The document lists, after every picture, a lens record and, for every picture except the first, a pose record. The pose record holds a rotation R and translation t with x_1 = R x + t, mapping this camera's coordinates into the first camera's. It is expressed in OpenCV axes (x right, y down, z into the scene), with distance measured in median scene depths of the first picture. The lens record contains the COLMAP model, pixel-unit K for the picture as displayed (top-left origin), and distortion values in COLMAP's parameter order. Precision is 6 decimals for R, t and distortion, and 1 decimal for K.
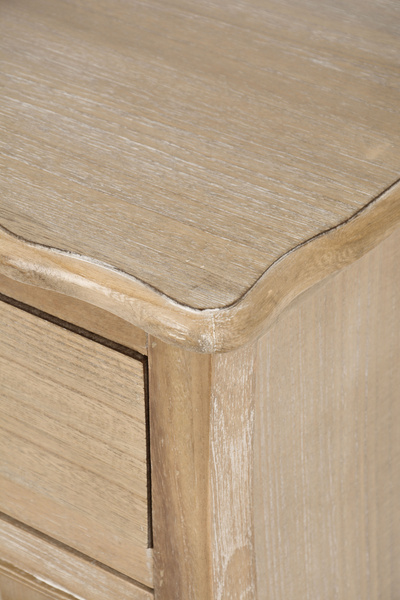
lens RADIAL K [[2167.7, 0, 200.5], [0, 2167.7, 300.4], [0, 0, 1]] dist [0.148895, 0.000000]
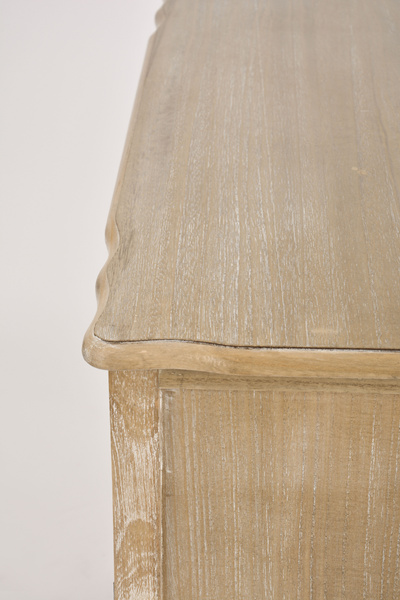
lens RADIAL K [[1557.0, 0, 199.1], [0, 1557.0, 300.5], [0, 0, 1]] dist [-0.022581, 0.000000]
pose [[0.558030, 0.405314, -0.724101, 0.767936], [-0.470605, 0.873281, 0.126144, -0.176738], [0.683472, 0.270373, 0.678060, 0.246577]]
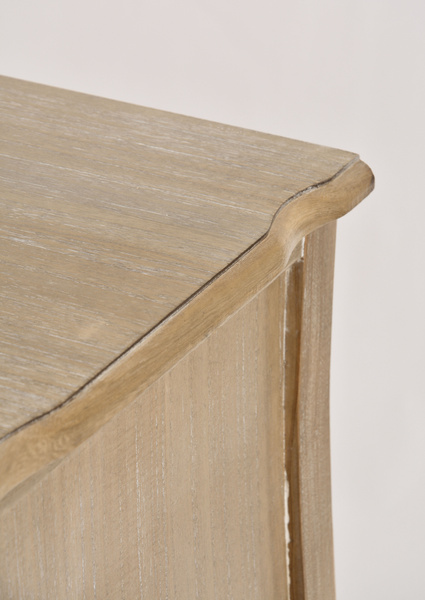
lens RADIAL K [[2555.1, 0, 213.1], [0, 2555.1, 300.4], [0, 0, 1]] dist [0.321818, 0.000000]
pose [[0.990733, -0.052267, 0.125362, -0.000748], [0.066085, 0.991872, -0.108729, 0.037809], [-0.118660, 0.116006, 0.986135, -0.054585]]
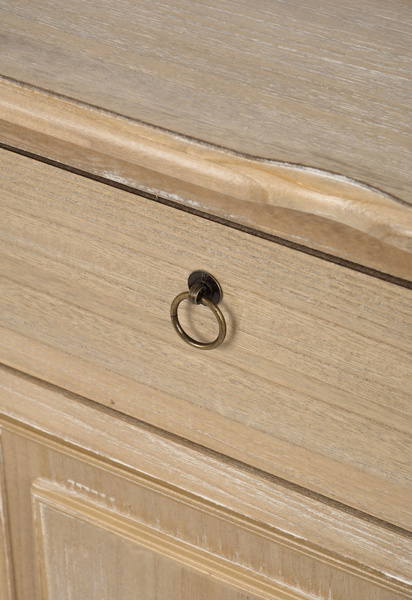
lens RADIAL K [[2153.0, 0, 205.6], [0, 2153.0, 300.0], [0, 0, 1]] dist [0.037103, 0.000000]
pose [[0.999318, -0.025323, 0.026865, -0.188641], [0.025634, 0.999608, -0.011290, 0.018332], [-0.026568, 0.011971, 0.999575, 0.070343]]
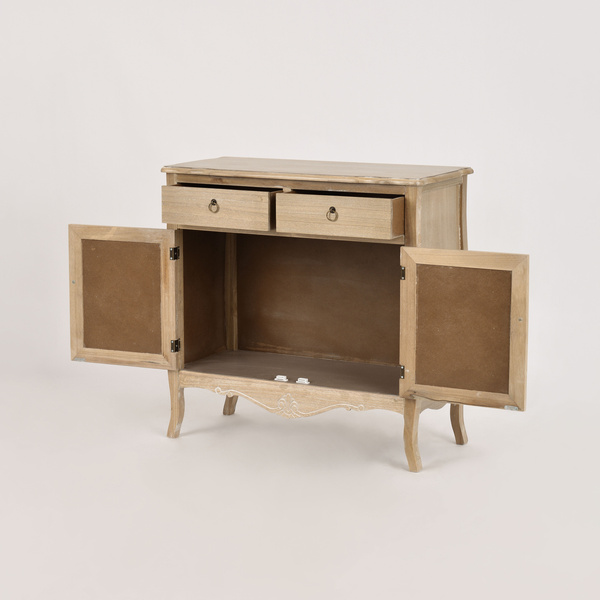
lens RADIAL K [[1853.8, 0, 299.7], [0, 1853.8, 299.7], [0, 0, 1]] dist [-0.103452, 0.000000]
pose [[0.985679, -0.023034, 0.167054, -1.121854], [0.091620, 0.904812, -0.415837, 2.289215], [-0.141574, 0.425188, 0.893964, -3.277059]]
